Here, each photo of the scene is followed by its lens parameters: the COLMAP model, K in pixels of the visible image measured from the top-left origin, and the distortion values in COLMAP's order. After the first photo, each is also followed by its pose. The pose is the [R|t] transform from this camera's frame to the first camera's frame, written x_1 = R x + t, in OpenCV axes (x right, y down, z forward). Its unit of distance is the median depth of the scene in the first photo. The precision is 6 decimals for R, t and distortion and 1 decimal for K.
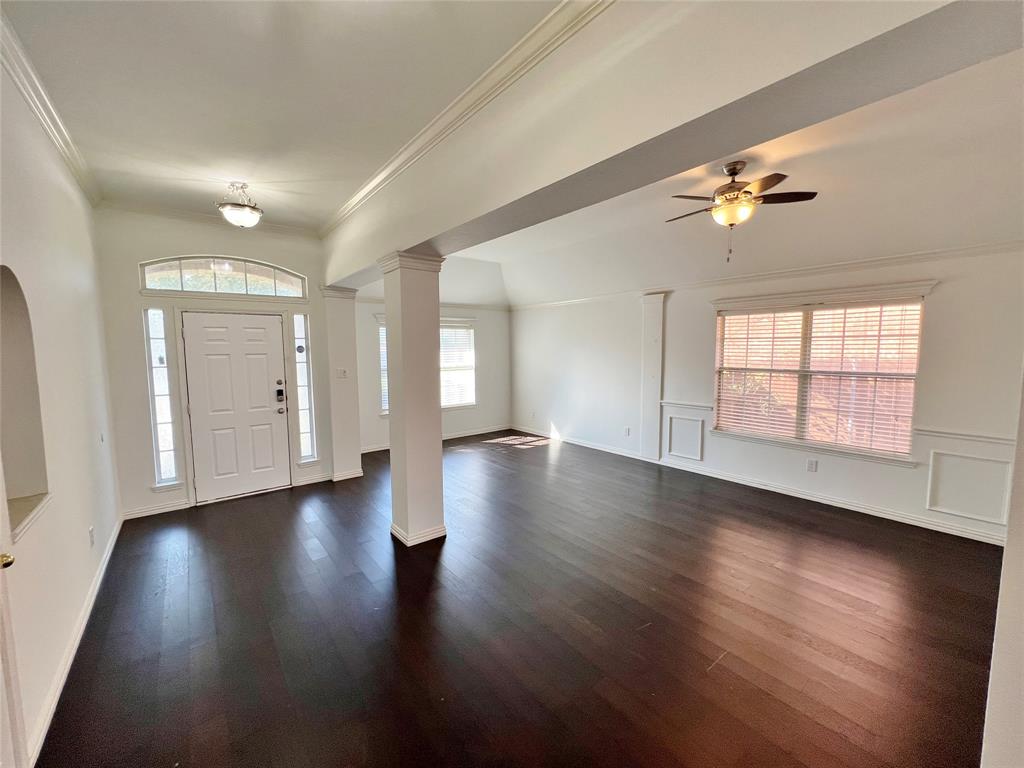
lens RADIAL K [[412.2, 0, 516.9], [0, 412.2, 384.9], [0, 0, 1]] dist [-0.003554, 0.001144]
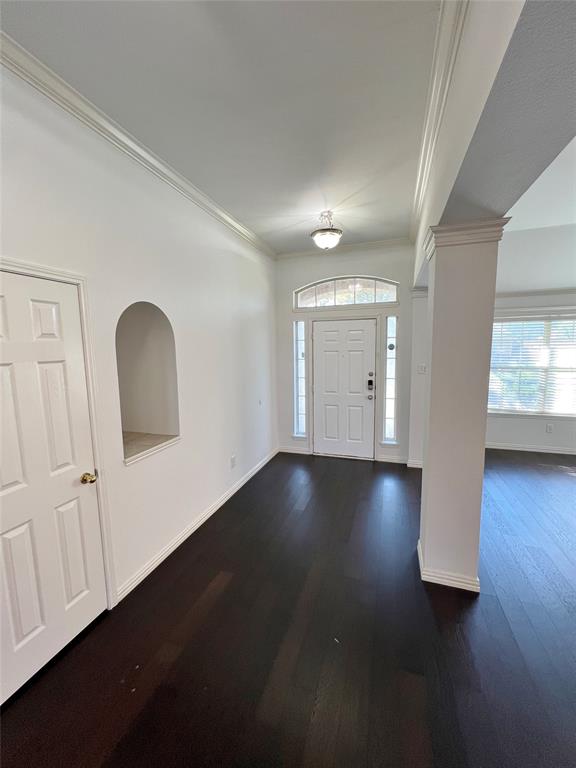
lens RADIAL K [[309.1, 0, 286.9], [0, 309.1, 383.9], [0, 0, 1]] dist [-0.003554, 0.001144]
pose [[0.532780, 0.101981, -0.840087, 0.063419], [-0.062234, 0.994746, 0.081287, -0.036962], [0.843963, 0.008974, 0.536327, 0.300245]]
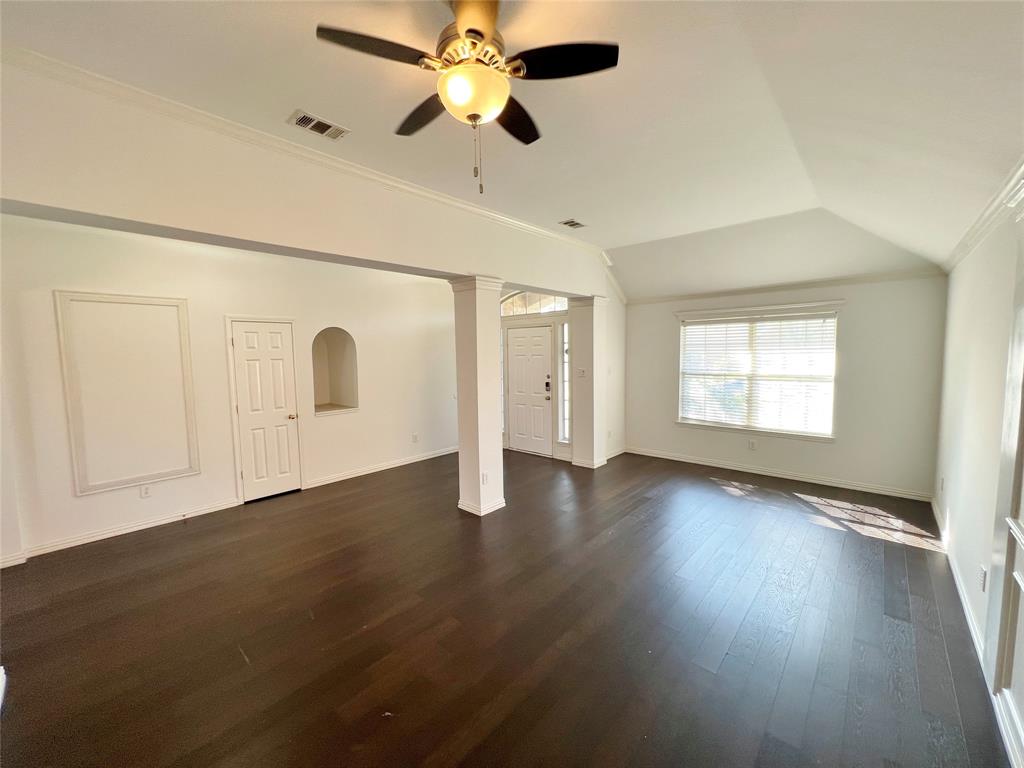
lens RADIAL K [[412.2, 0, 509.7], [0, 412.2, 385.4], [0, 0, 1]] dist [-0.003554, 0.001144]
pose [[0.137771, 0.087109, -0.986626, 0.724642], [-0.071453, 0.994404, 0.077818, -0.073234], [0.987883, 0.059776, 0.143224, 0.692440]]
